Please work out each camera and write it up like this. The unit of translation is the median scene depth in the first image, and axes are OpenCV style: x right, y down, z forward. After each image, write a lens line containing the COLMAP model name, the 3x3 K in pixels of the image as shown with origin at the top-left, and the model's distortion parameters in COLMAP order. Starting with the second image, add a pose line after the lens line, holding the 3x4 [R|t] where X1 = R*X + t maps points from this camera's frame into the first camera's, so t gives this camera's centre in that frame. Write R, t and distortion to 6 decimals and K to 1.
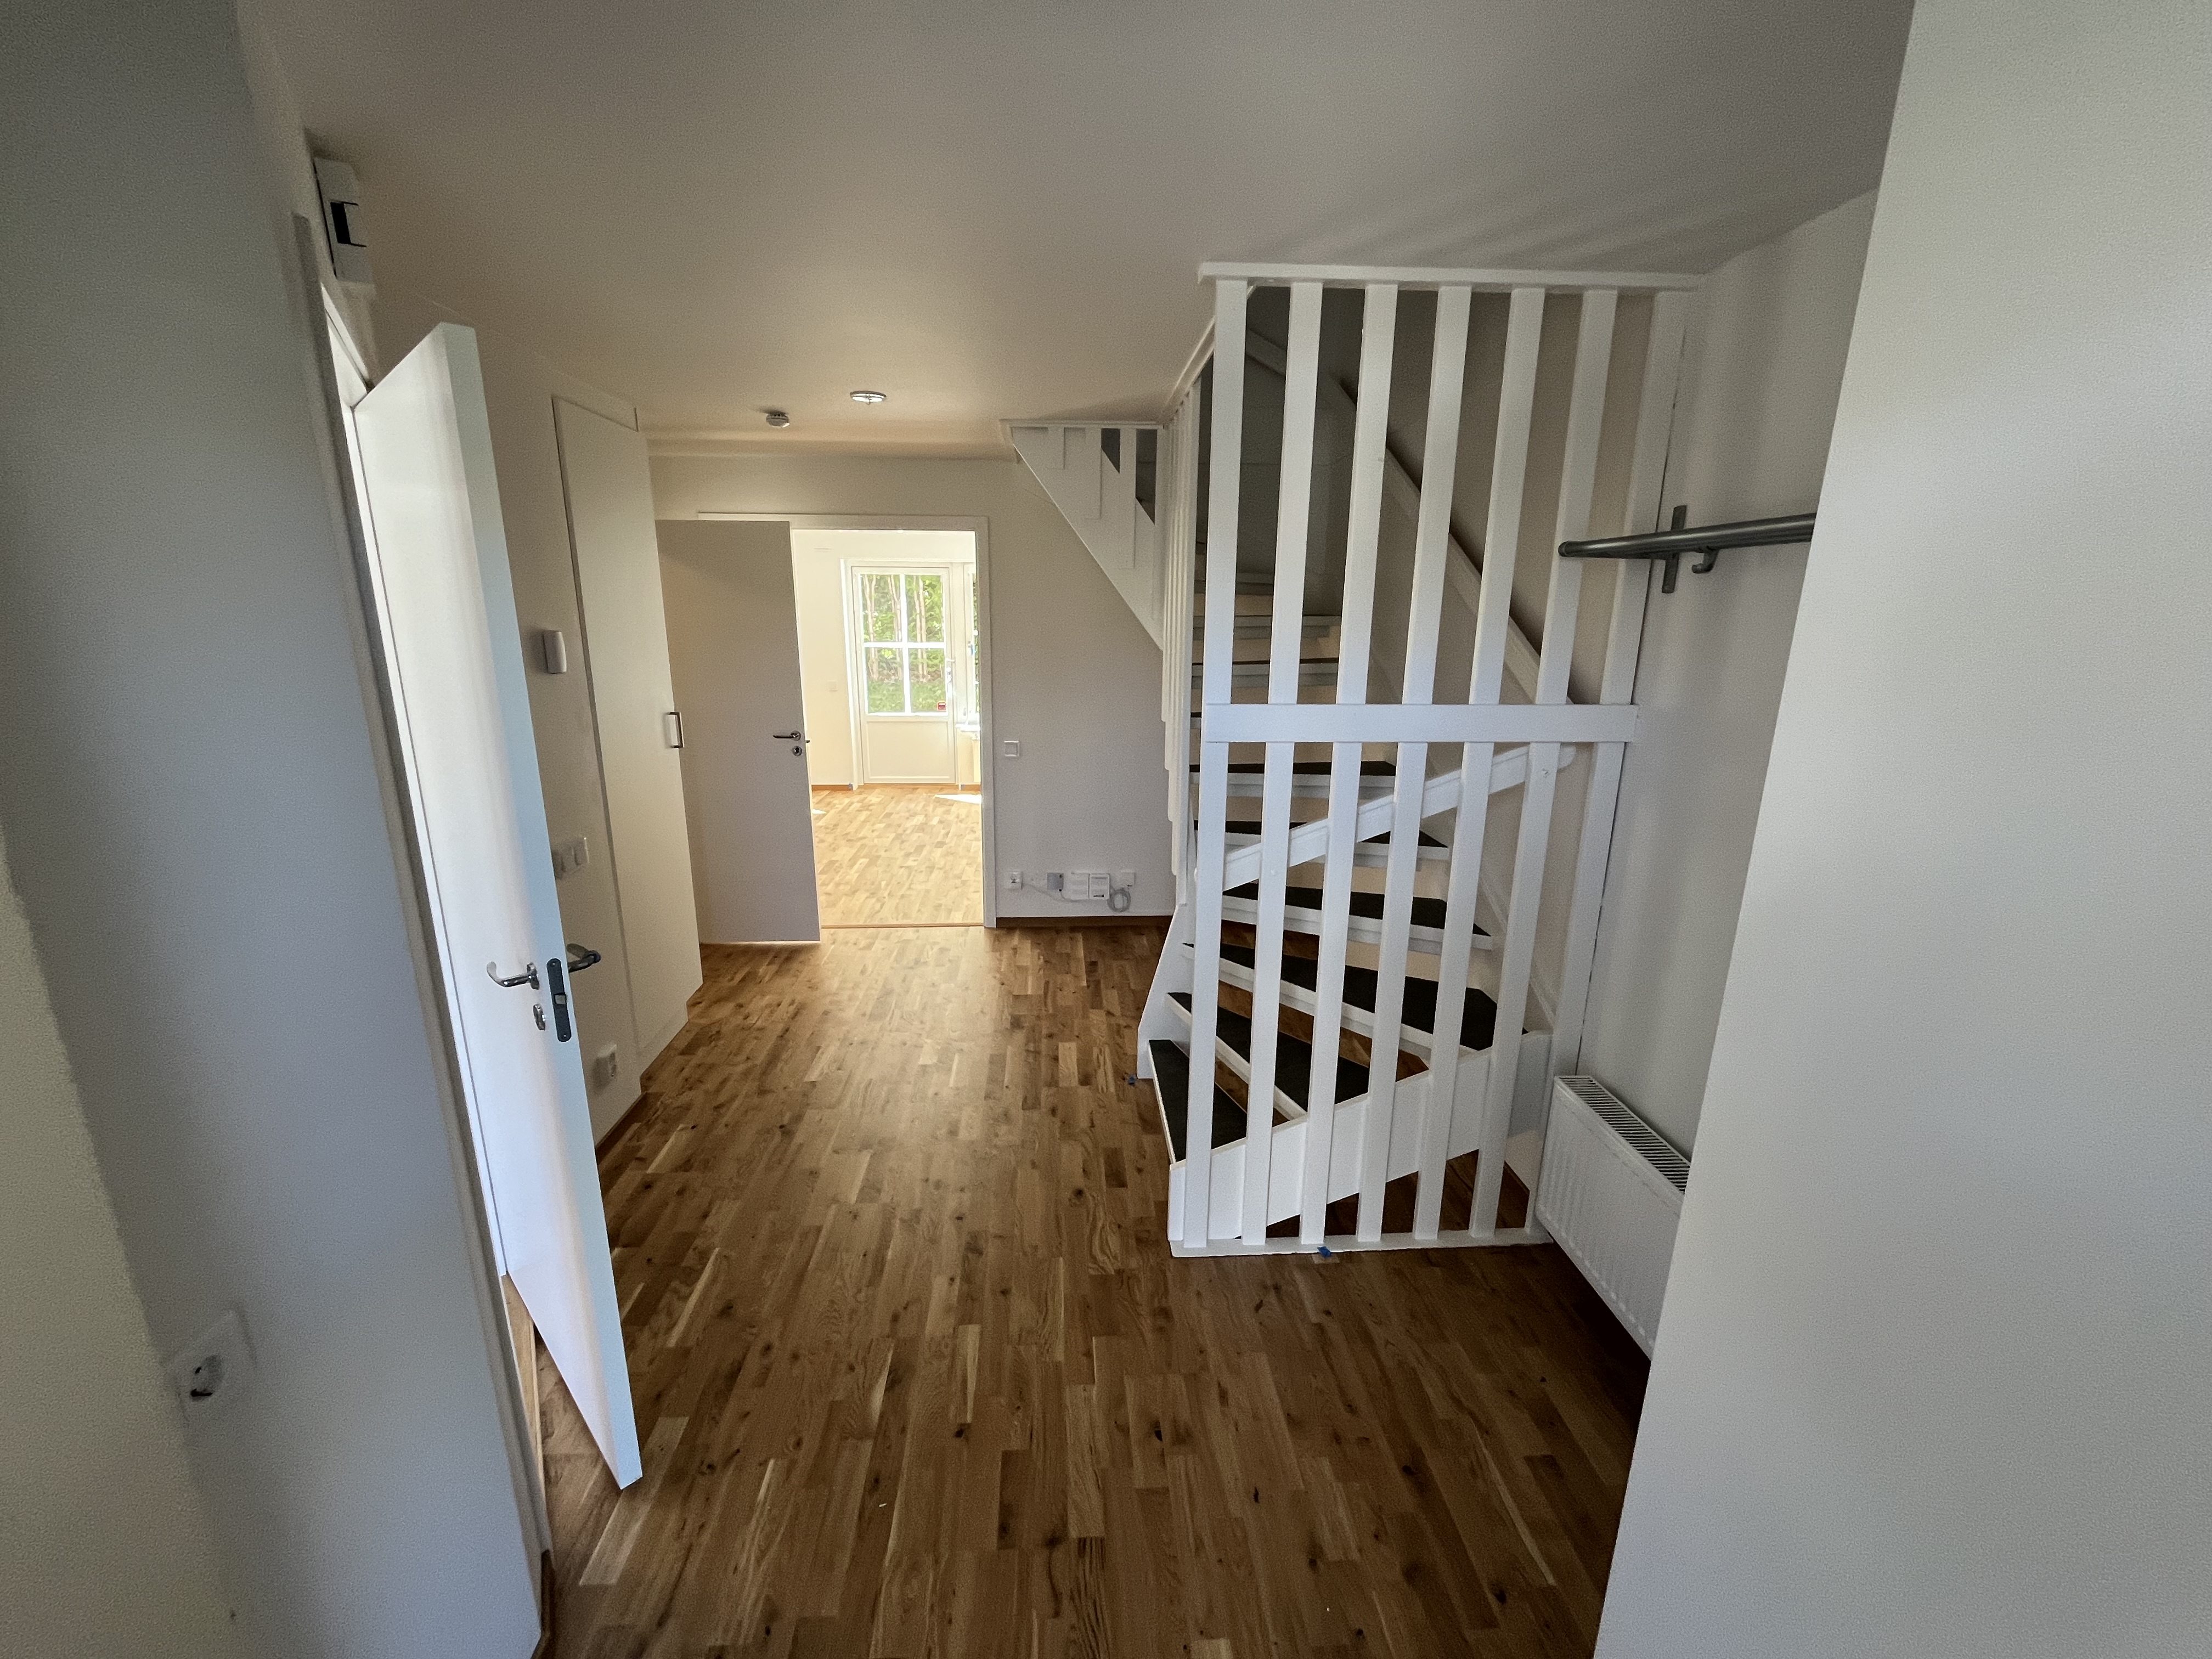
lens RADIAL K [[893.3, 0, 1106.0], [0, 893.3, 829.5], [0, 0, 1]] dist [-0.013093, -0.000044]
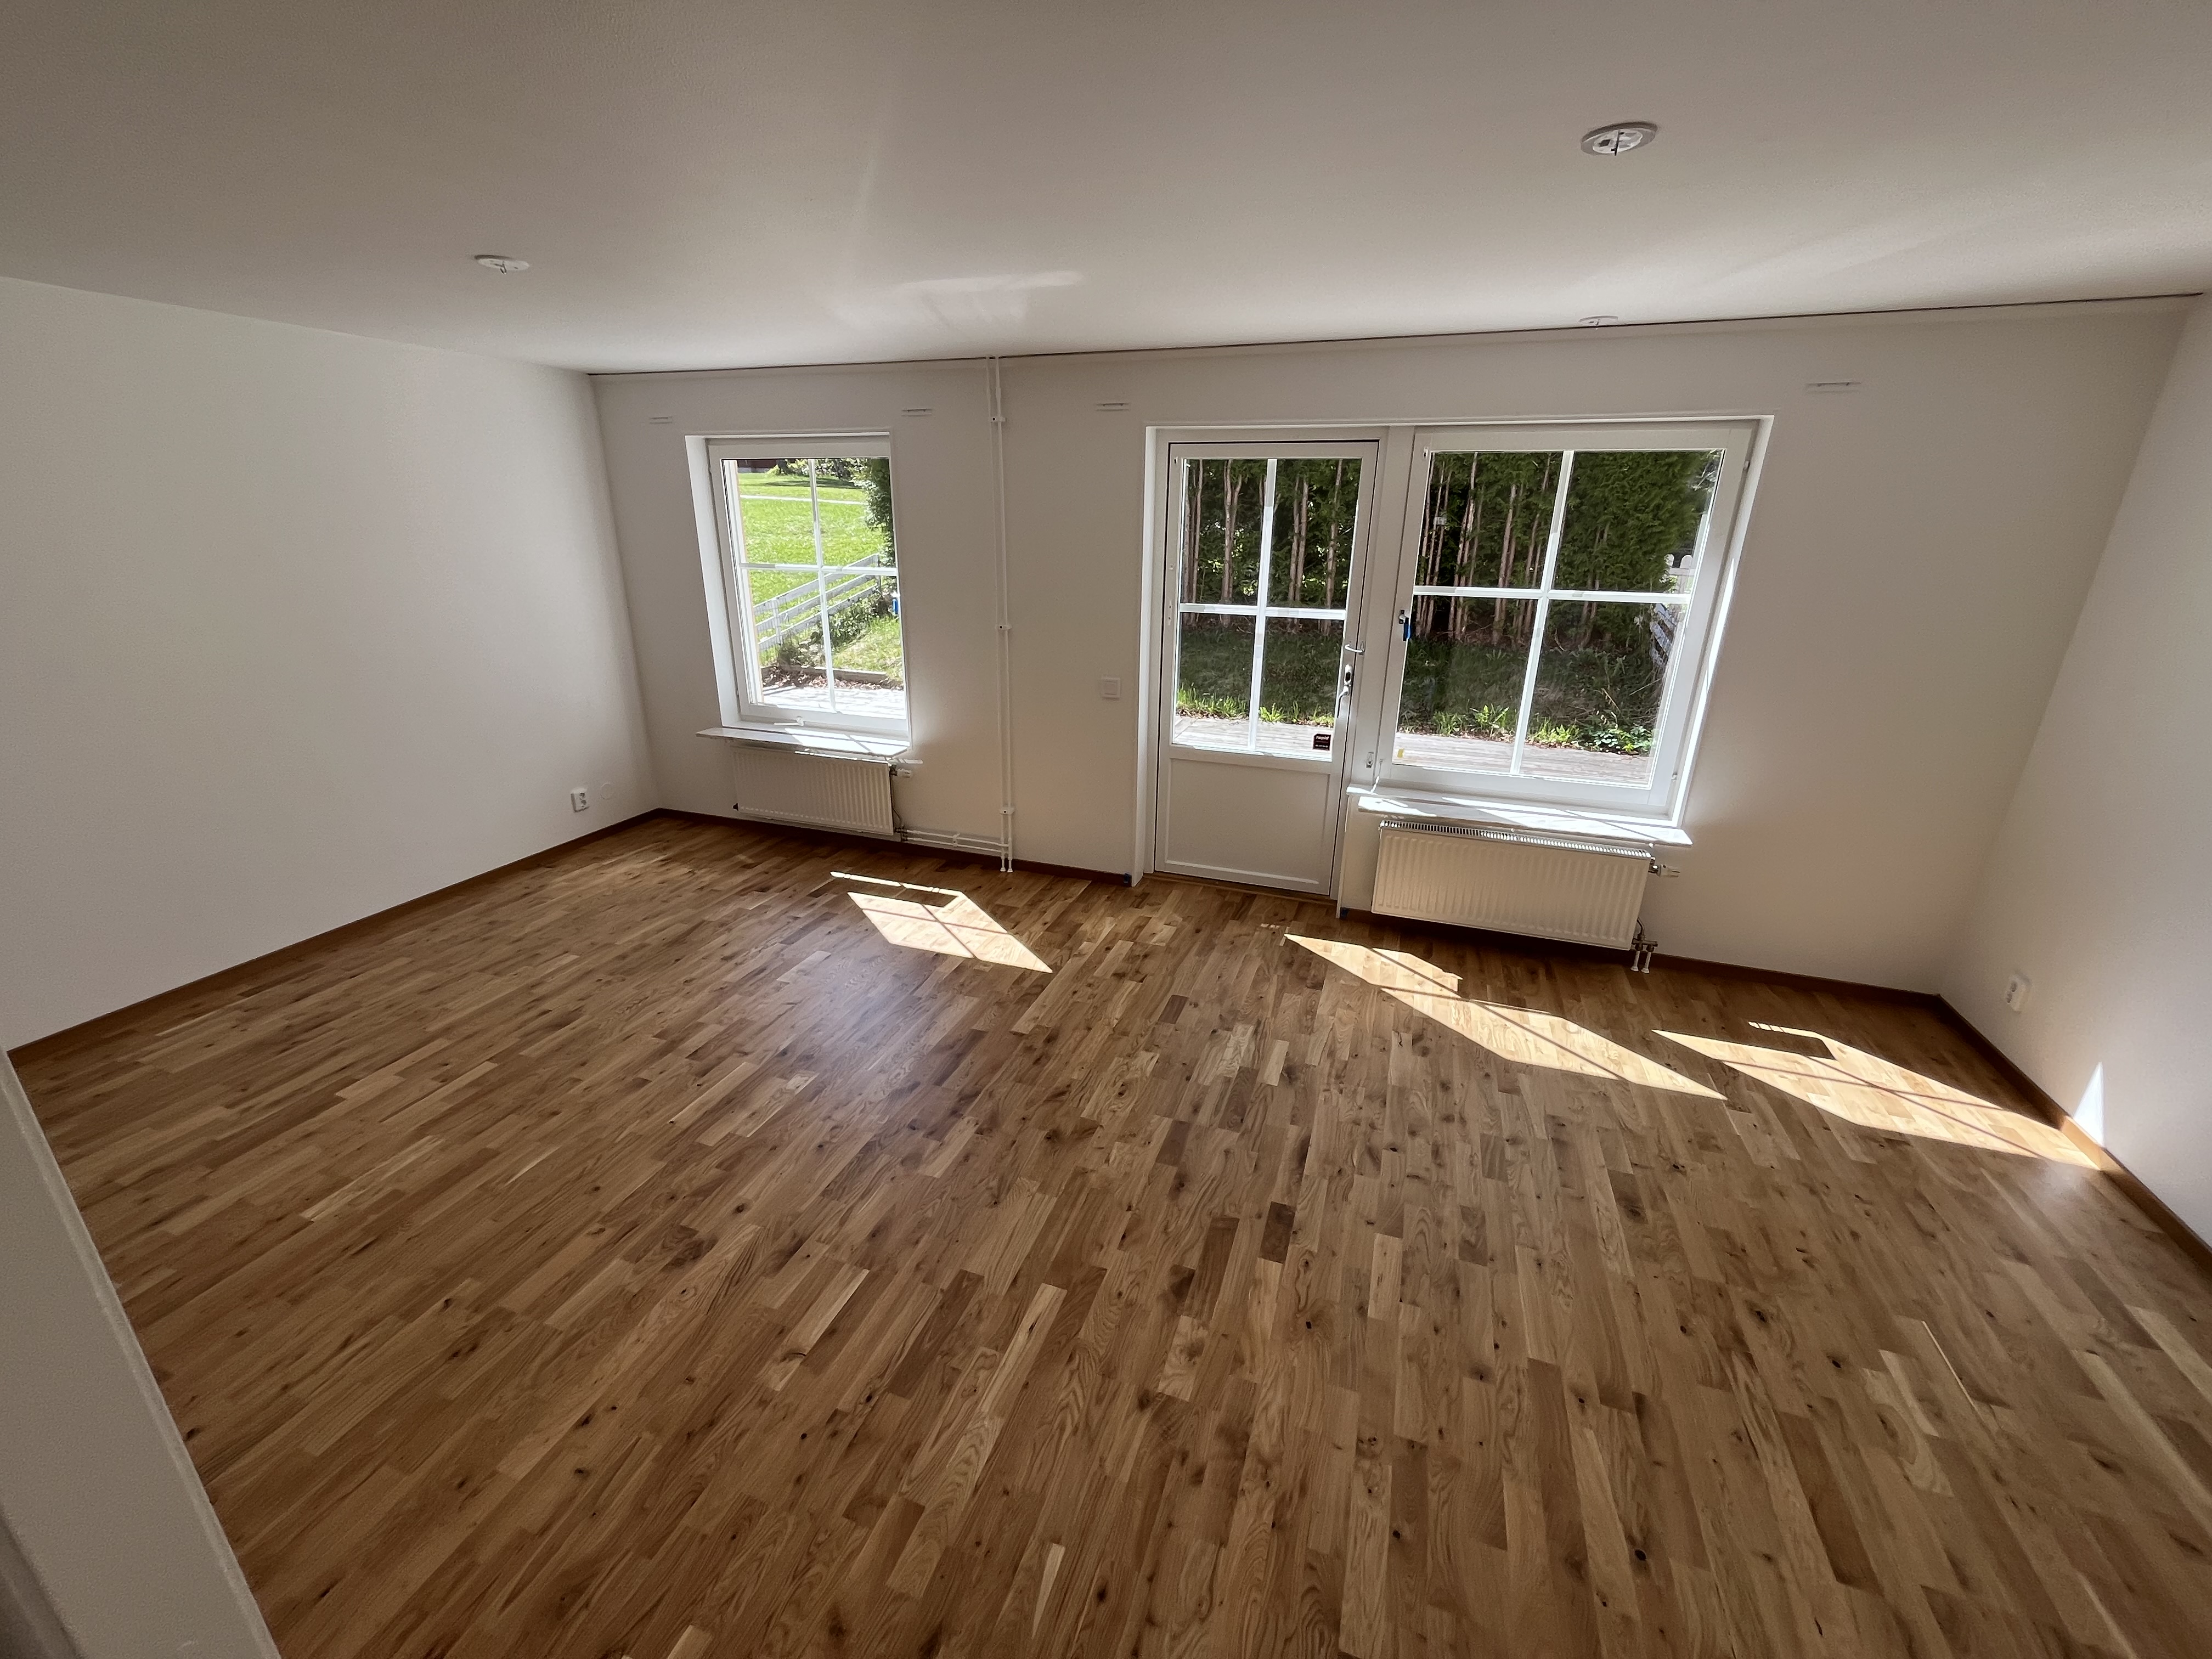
lens RADIAL K [[893.3, 0, 1106.0], [0, 893.3, 829.5], [0, 0, 1]] dist [-0.013093, -0.000044]
pose [[0.920256, 0.135304, -0.367182, -0.221546], [-0.101704, 0.988775, 0.109458, -0.272075], [0.377870, -0.063385, 0.923686, 1.041128]]
